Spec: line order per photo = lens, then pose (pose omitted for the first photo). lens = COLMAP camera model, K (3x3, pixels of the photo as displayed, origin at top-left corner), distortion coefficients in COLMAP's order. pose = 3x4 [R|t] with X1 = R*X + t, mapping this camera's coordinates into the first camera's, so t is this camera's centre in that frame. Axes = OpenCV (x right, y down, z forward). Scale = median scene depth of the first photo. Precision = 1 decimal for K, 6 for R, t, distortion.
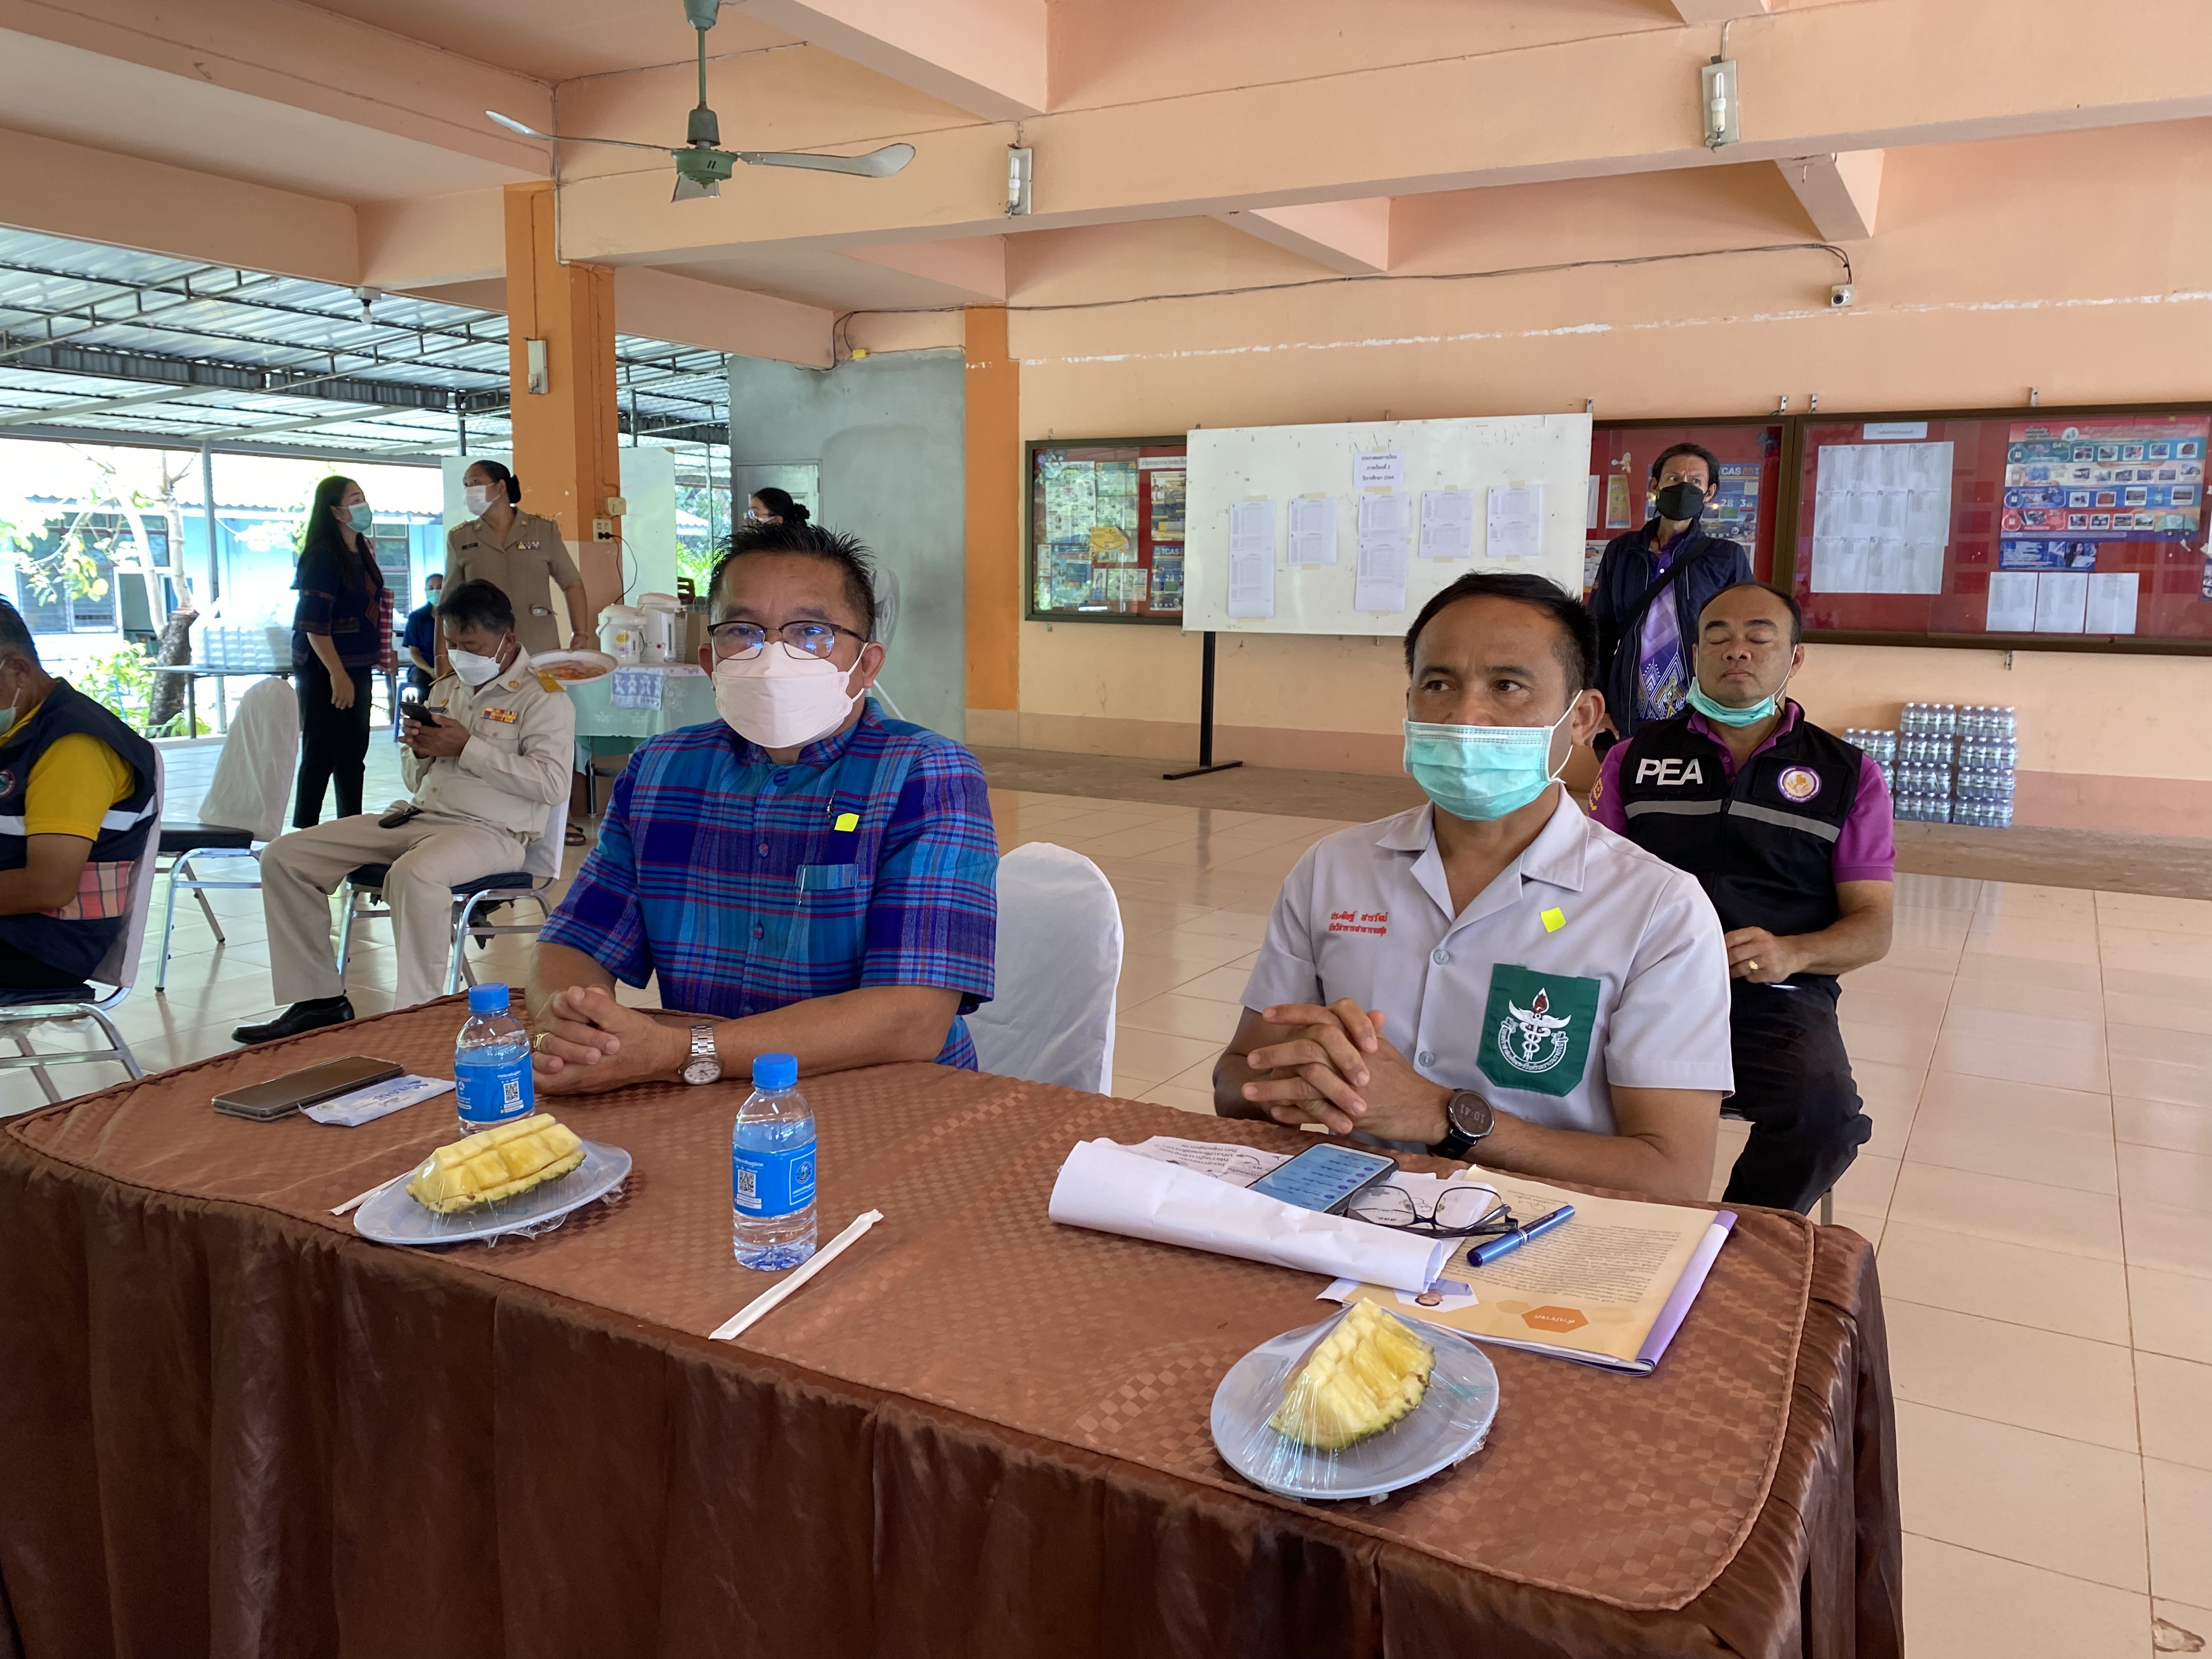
lens RADIAL K [[1691.4, 0, 1100.8], [0, 1691.4, 826.1], [0, 0, 1]] dist [-0.001910, 0.005065]
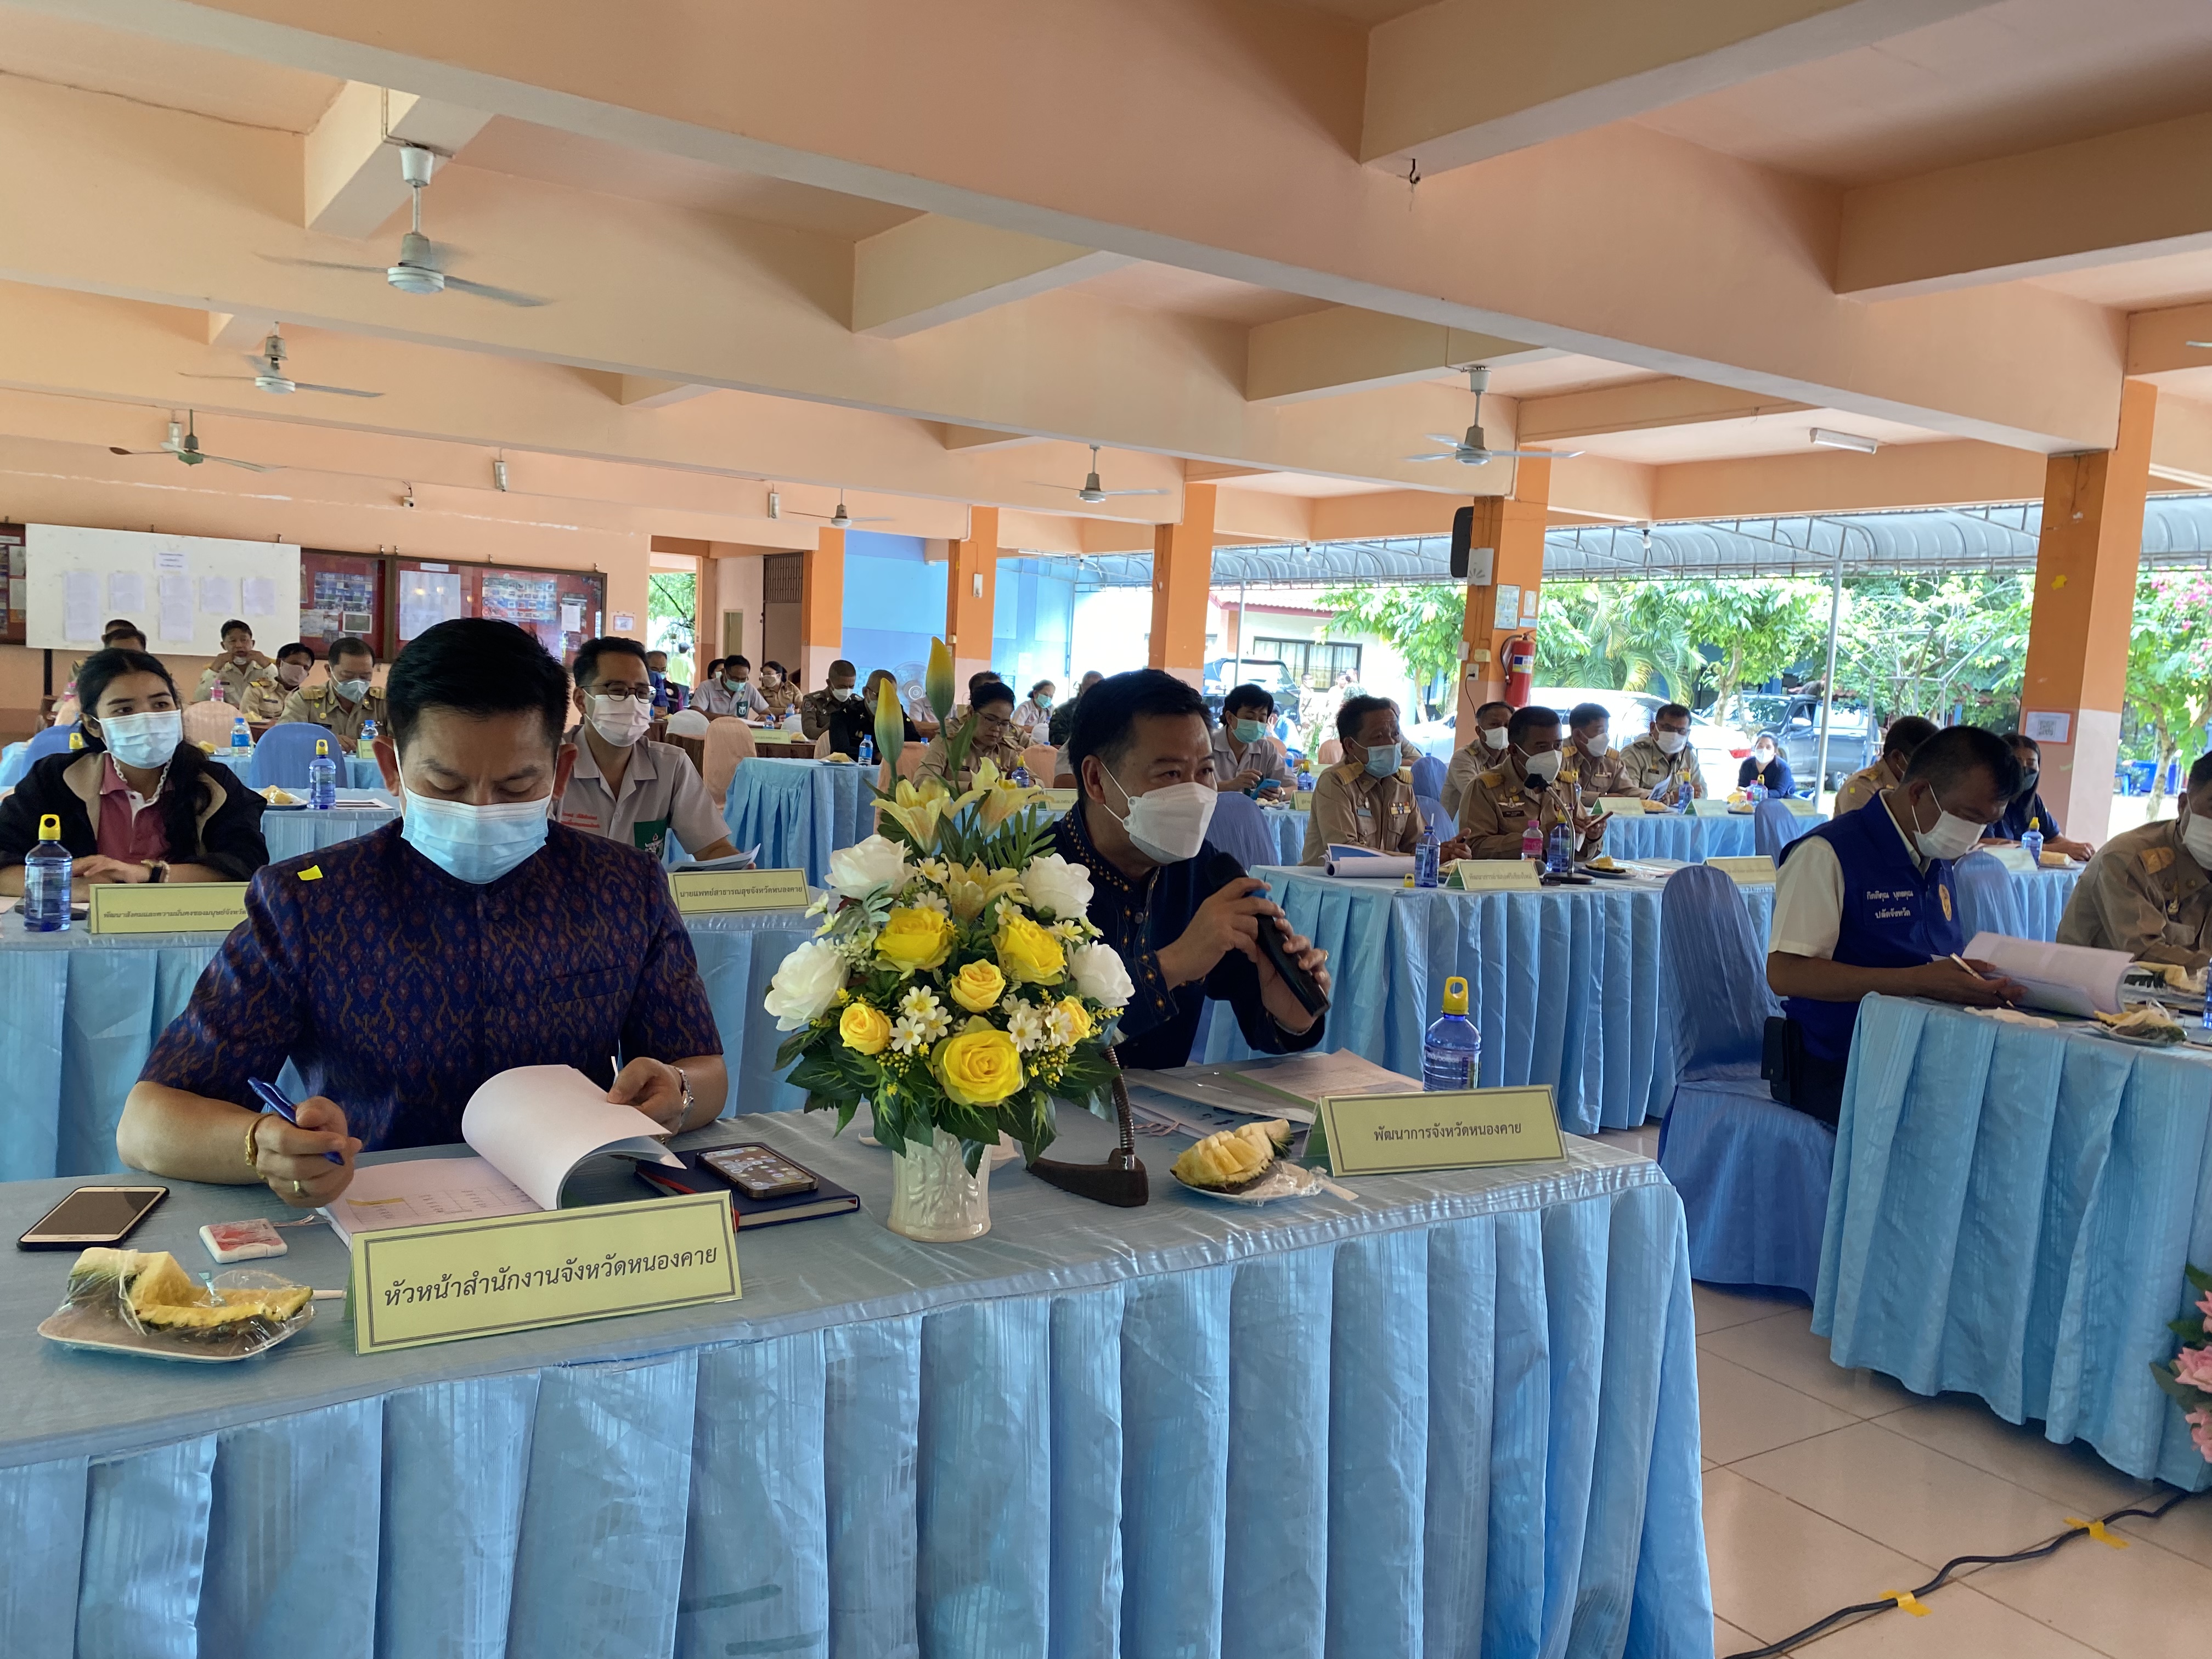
lens RADIAL K [[1691.4, 0, 1121.8], [0, 1691.4, 820.2], [0, 0, 1]] dist [-0.001910, 0.005065]
pose [[0.464492, -0.056396, 0.883780, -1.023620], [0.079794, 0.996576, 0.021657, 0.109382], [-0.881975, 0.060461, 0.467402, -0.746132]]
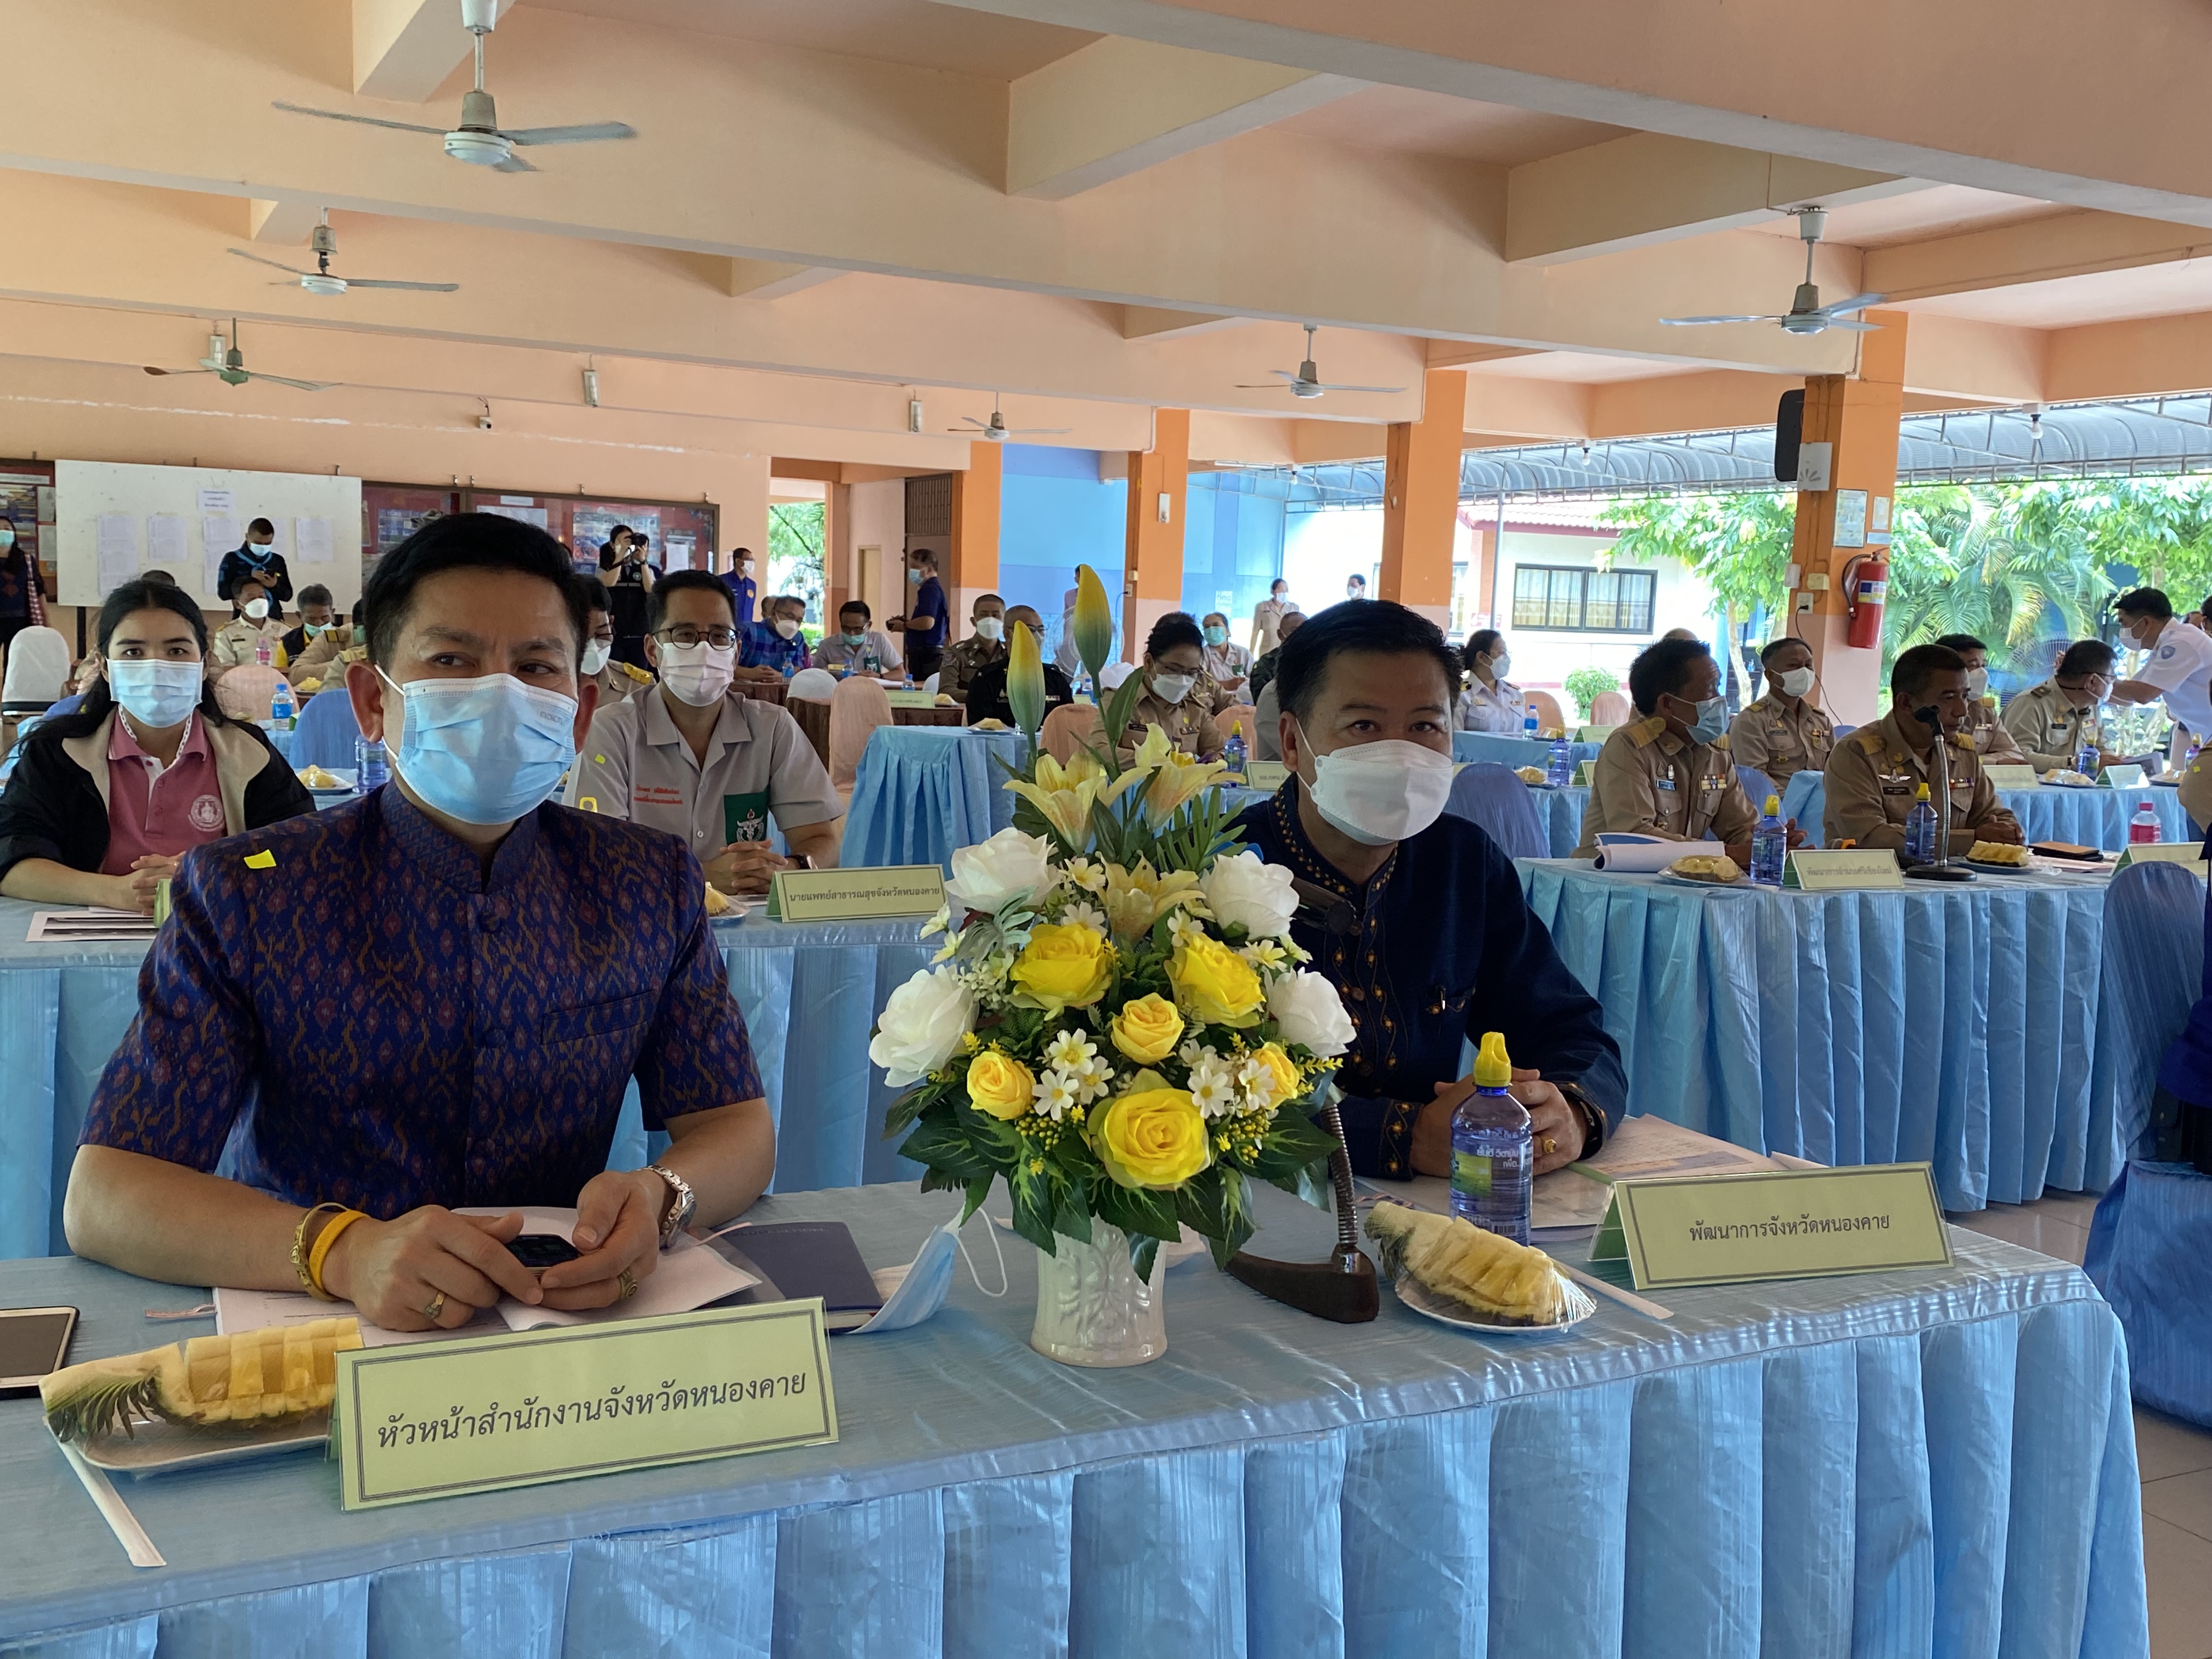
lens RADIAL K [[2092.9, 0, 1118.4], [0, 2092.9, 841.1], [0, 0, 1]] dist [0.012011, 0.000000]
pose [[0.557689, -0.076480, 0.826519, -1.018923], [0.088701, 0.995535, 0.032270, 0.109279], [-0.825297, 0.055316, 0.561983, -0.743944]]
